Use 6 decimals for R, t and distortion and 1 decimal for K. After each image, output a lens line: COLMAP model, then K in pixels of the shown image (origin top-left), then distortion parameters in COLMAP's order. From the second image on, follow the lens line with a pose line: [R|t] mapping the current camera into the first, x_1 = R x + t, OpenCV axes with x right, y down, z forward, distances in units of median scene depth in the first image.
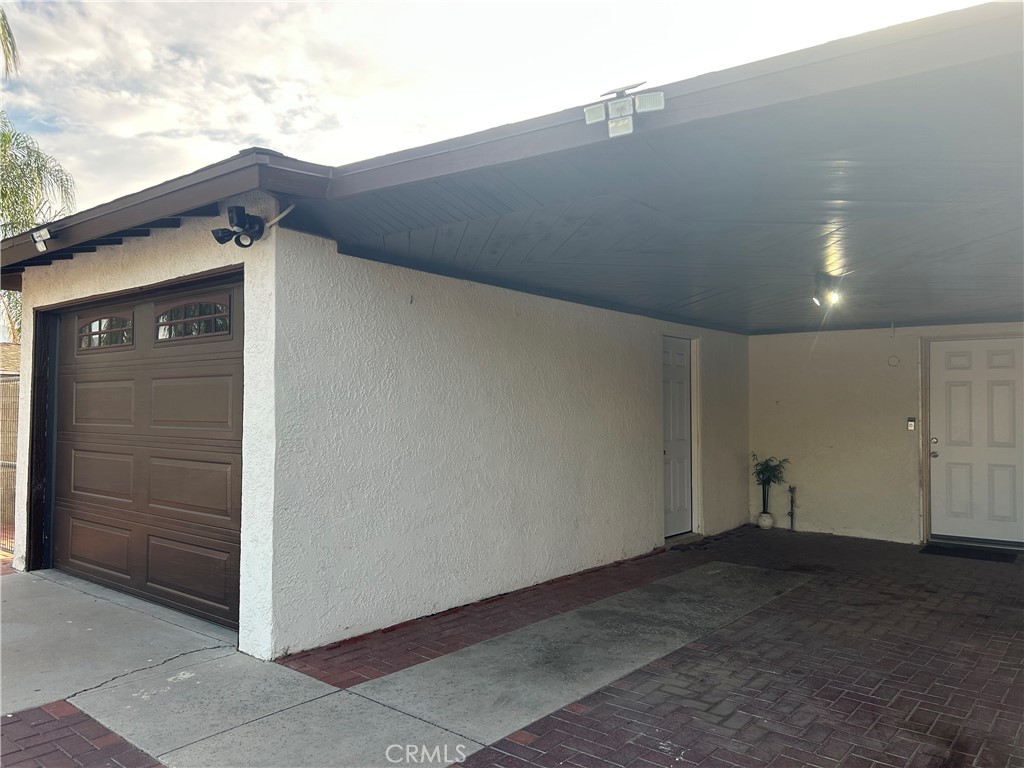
lens RADIAL K [[770.4, 0, 504.1], [0, 770.4, 386.3], [0, 0, 1]] dist [0.051370, -0.049364]
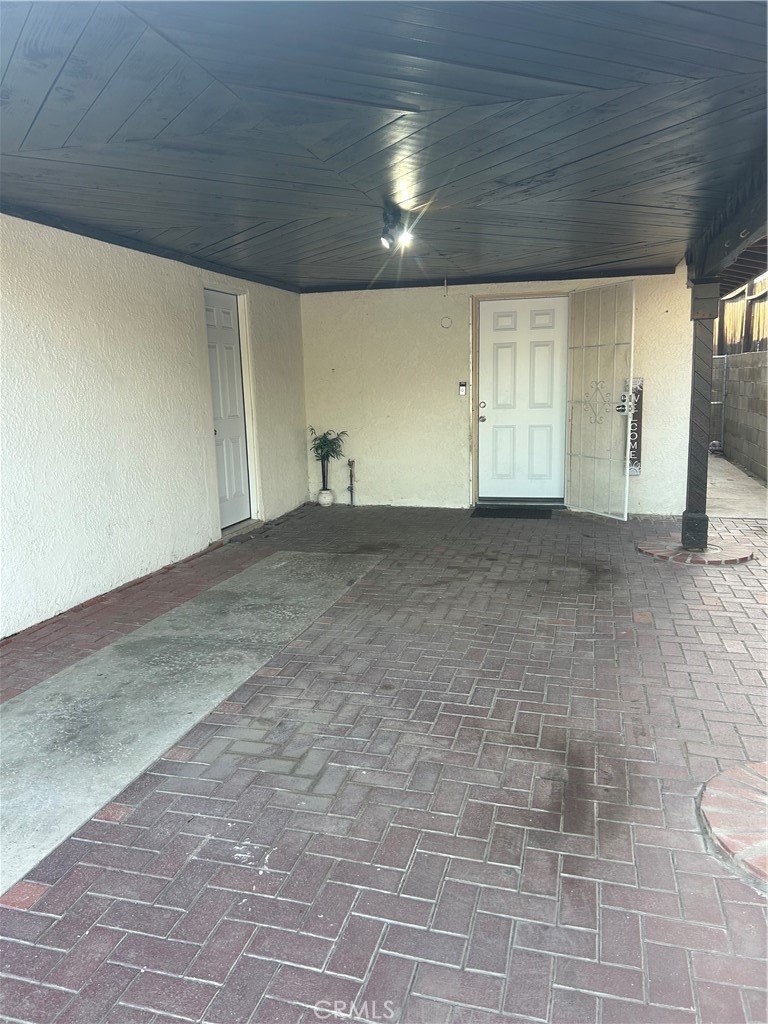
lens RADIAL K [[770.4, 0, 379.7], [0, 770.4, 516.0], [0, 0, 1]] dist [0.051370, -0.049364]
pose [[0.913564, -0.097577, 0.394815, 0.040697], [0.016956, 0.979085, 0.202742, 0.009813], [-0.406340, -0.178523, 0.896112, 0.209667]]
